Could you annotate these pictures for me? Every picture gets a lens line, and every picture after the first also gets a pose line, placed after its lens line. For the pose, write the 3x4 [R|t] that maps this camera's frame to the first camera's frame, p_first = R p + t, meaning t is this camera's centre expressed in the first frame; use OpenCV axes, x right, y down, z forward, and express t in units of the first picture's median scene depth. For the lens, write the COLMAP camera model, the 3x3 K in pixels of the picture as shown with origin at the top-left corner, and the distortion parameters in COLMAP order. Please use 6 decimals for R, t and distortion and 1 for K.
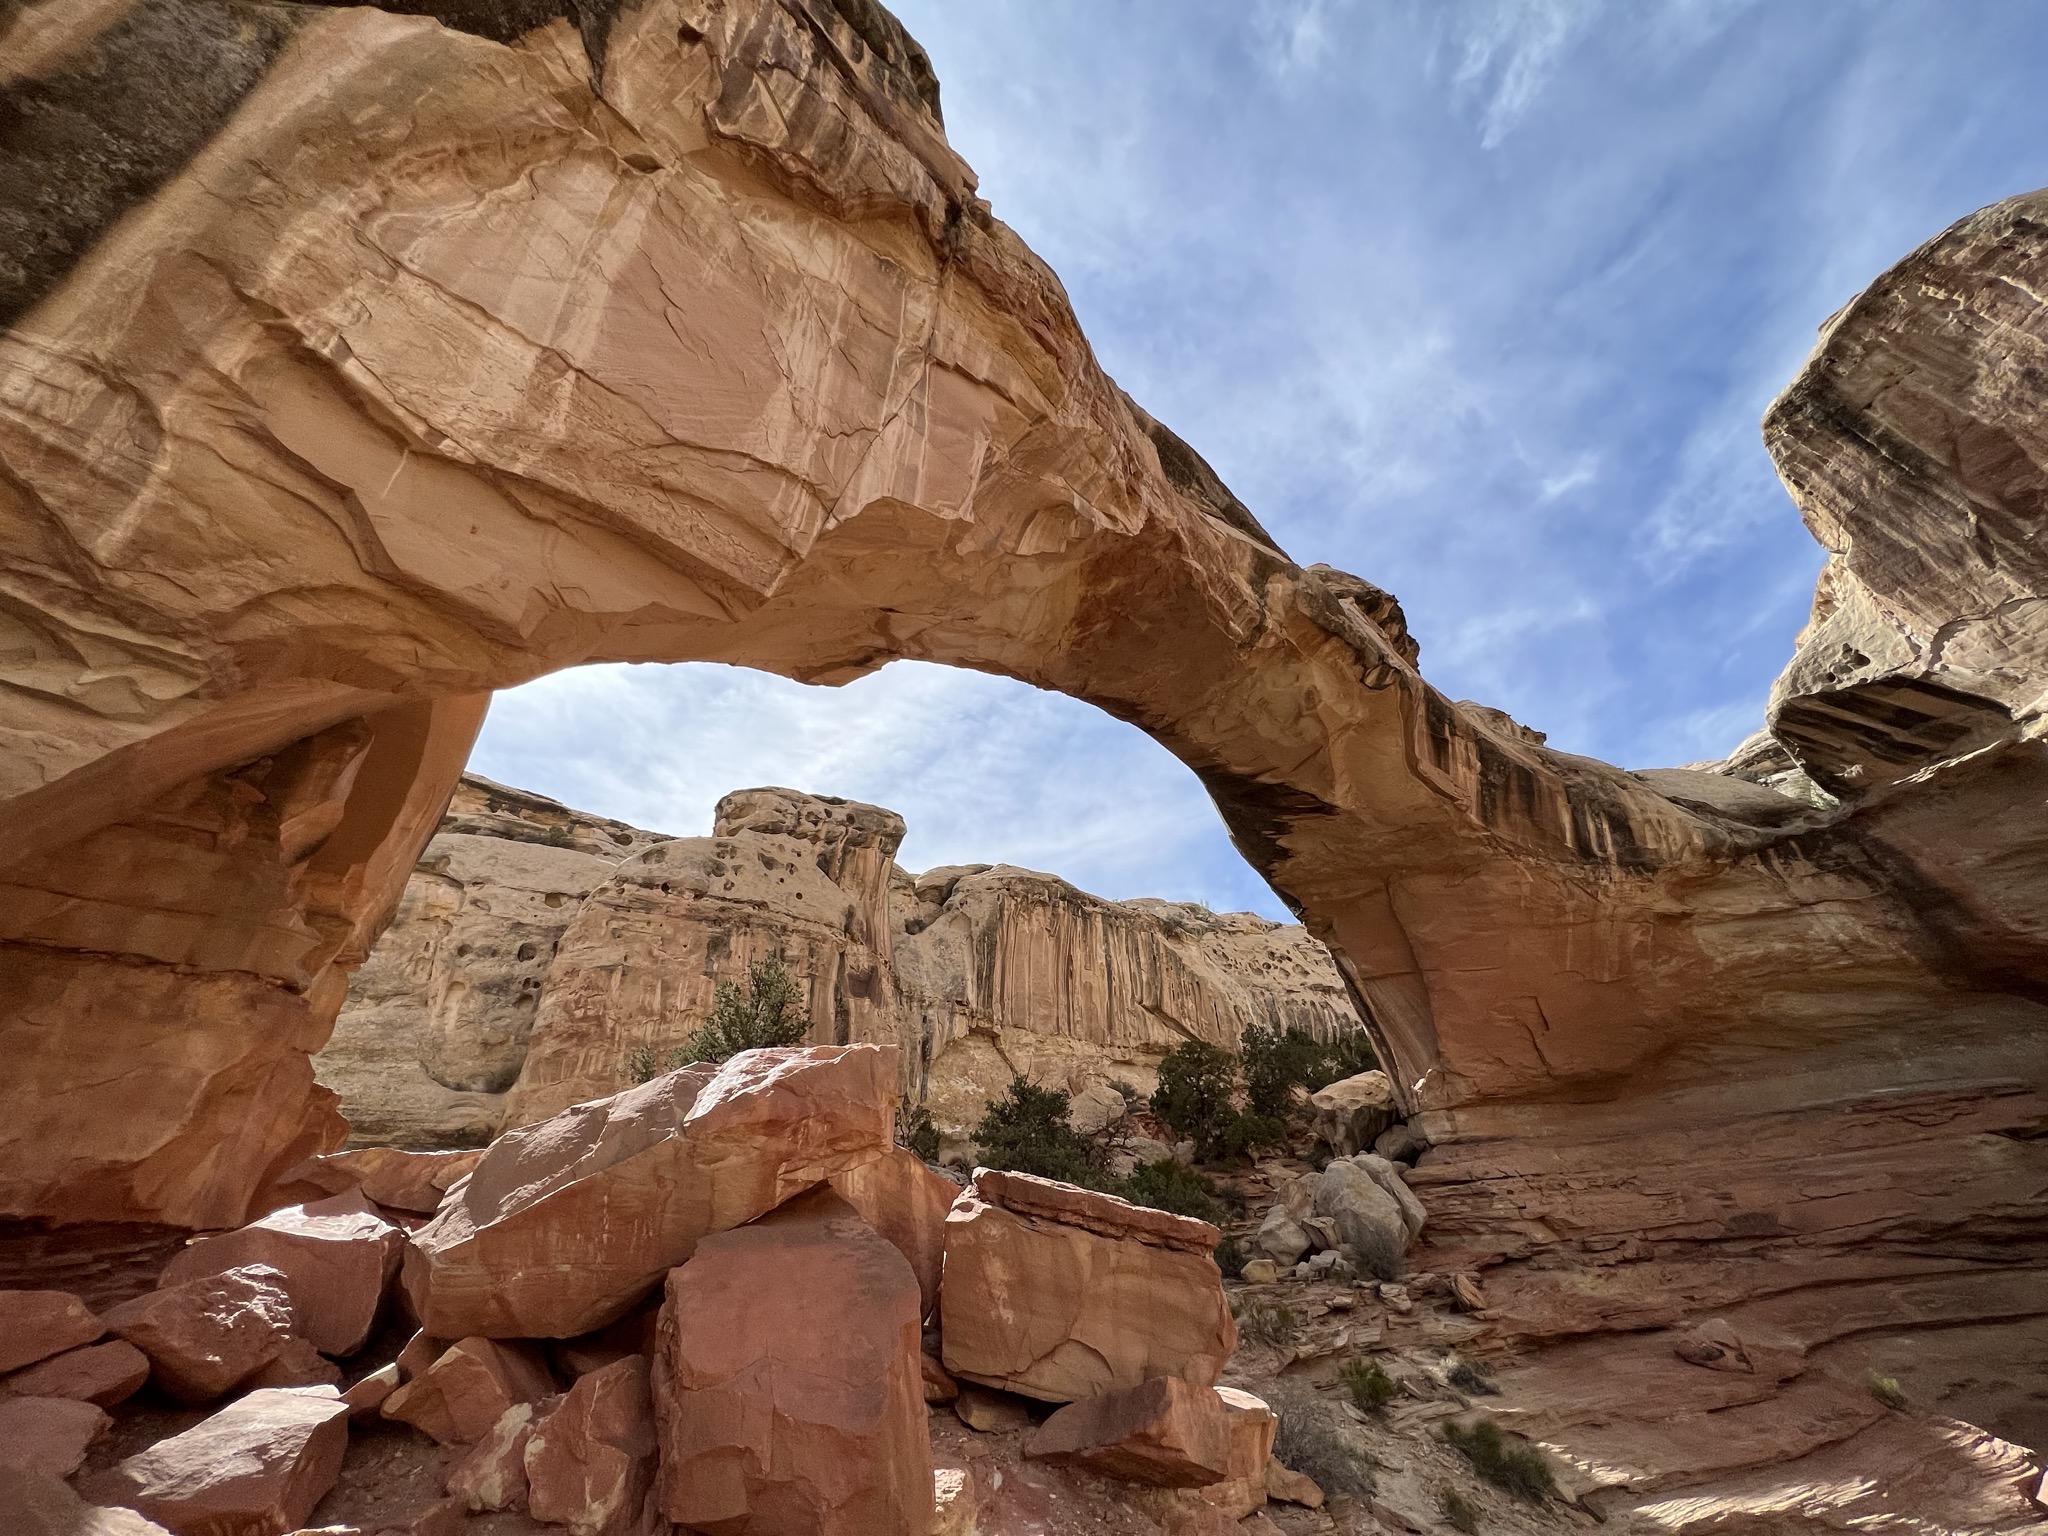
lens RADIAL K [[820.6, 0, 1026.1], [0, 820.6, 773.3], [0, 0, 1]] dist [-0.000141, 0.002132]
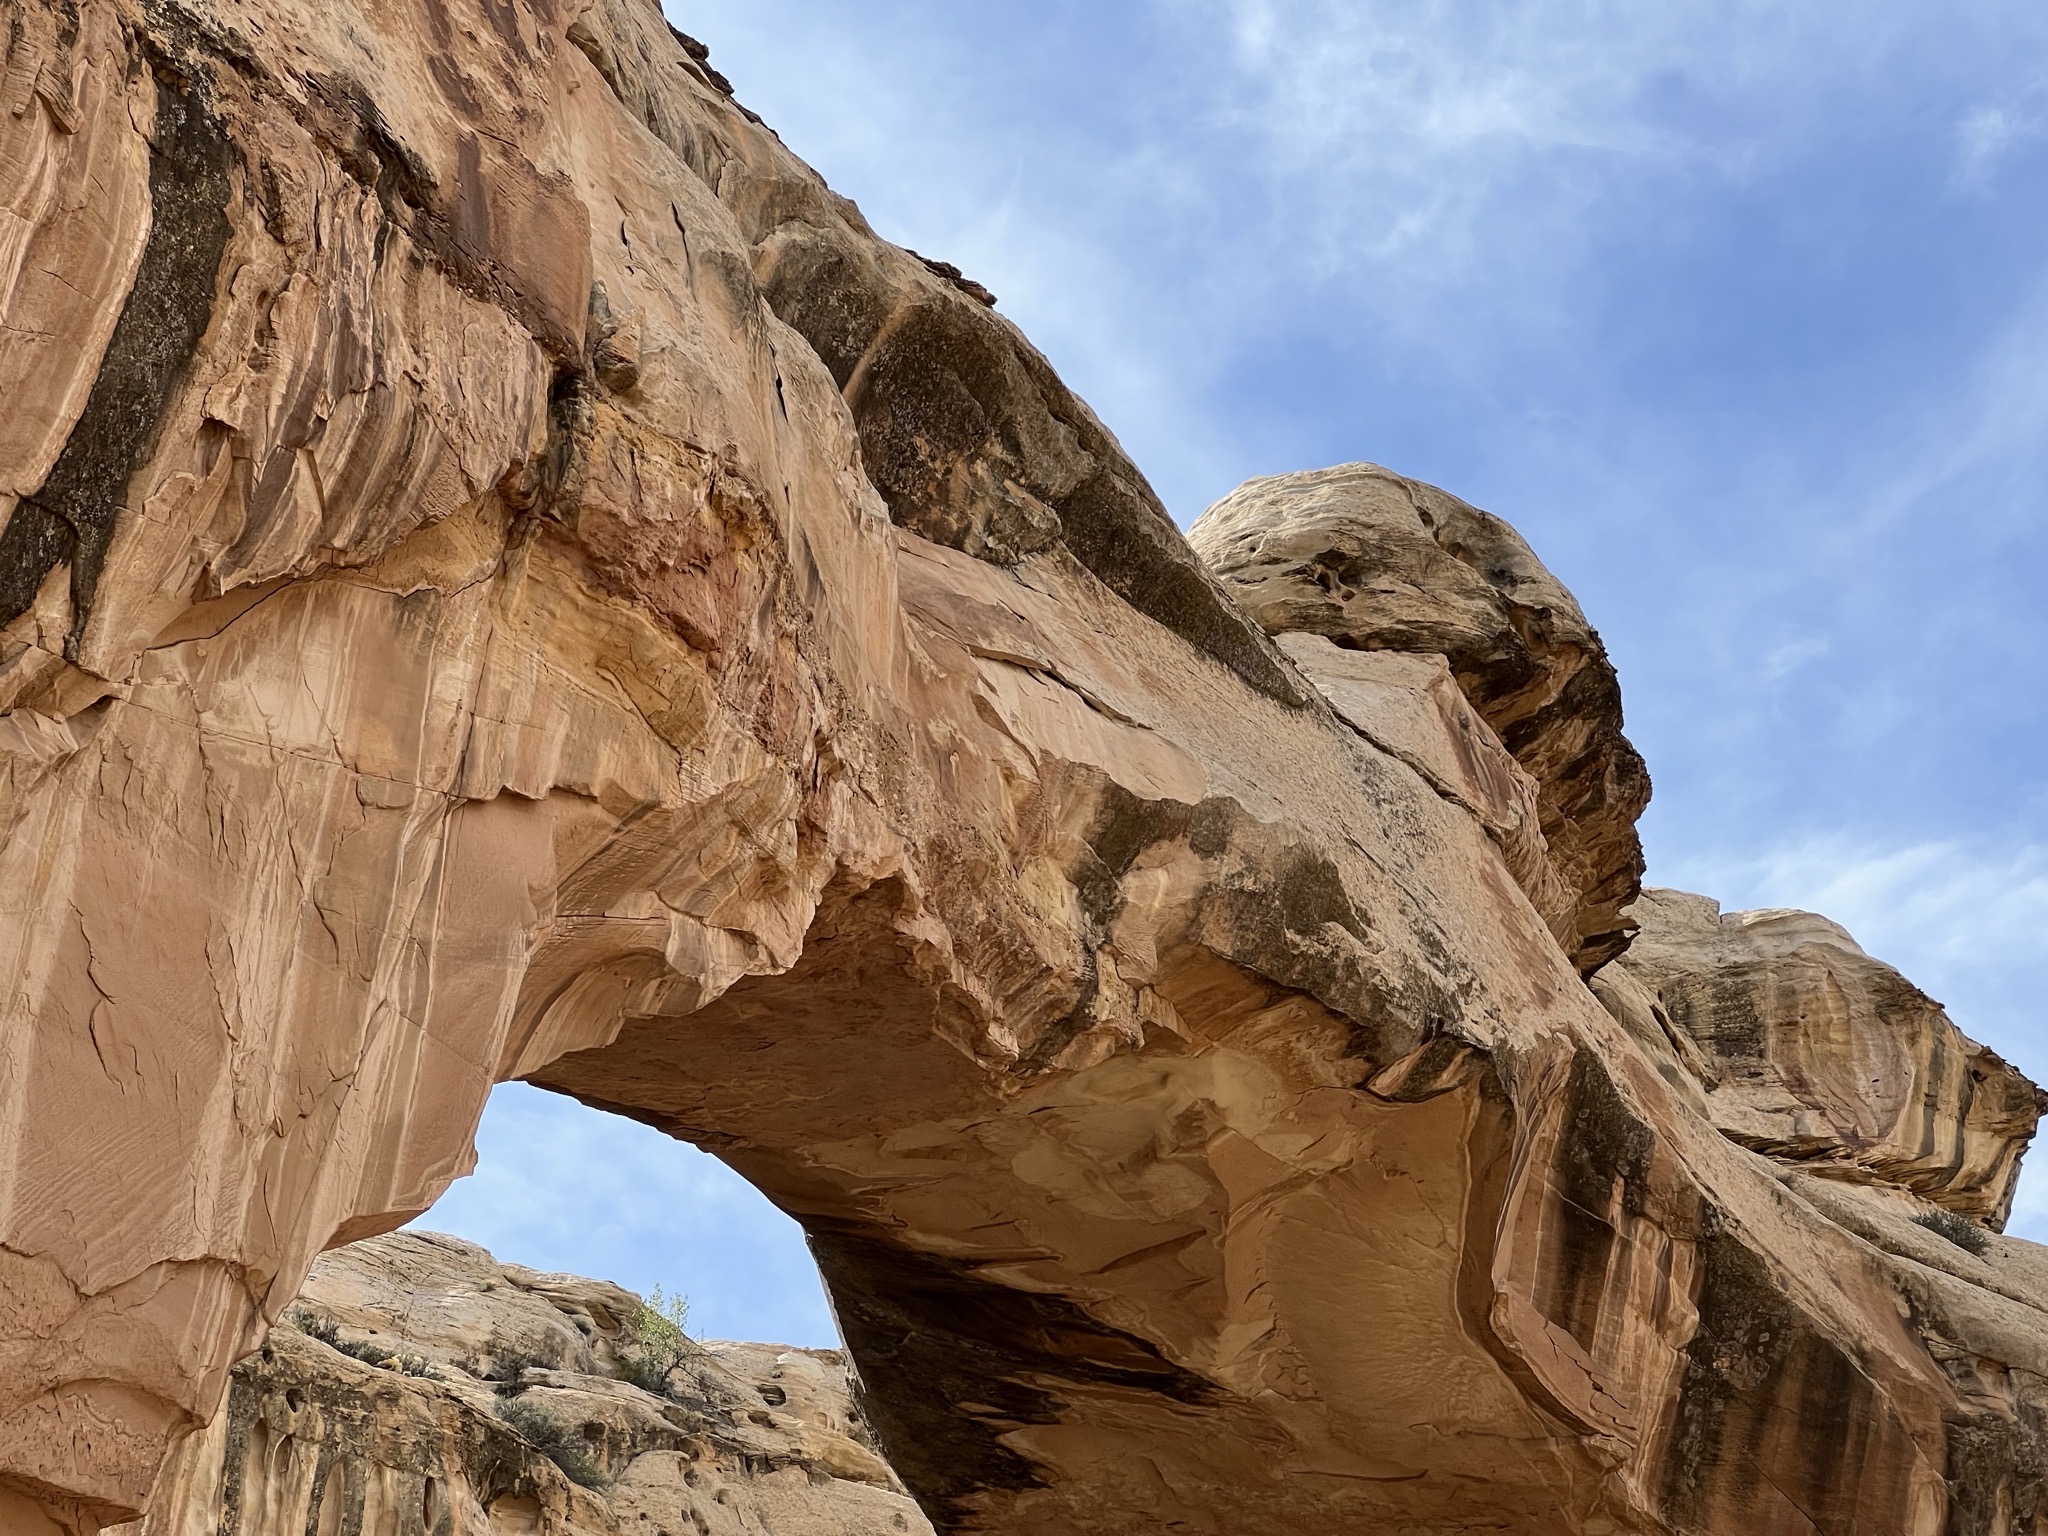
lens RADIAL K [[4608.3, 0, 983.0], [0, 4608.3, 729.9], [0, 0, 1]] dist [-0.233627, 6.180722]
pose [[0.942653, 0.198561, 0.268290, -0.183243], [-0.223844, 0.972328, 0.066869, -0.268892], [-0.247588, -0.123089, 0.961015, -0.517416]]
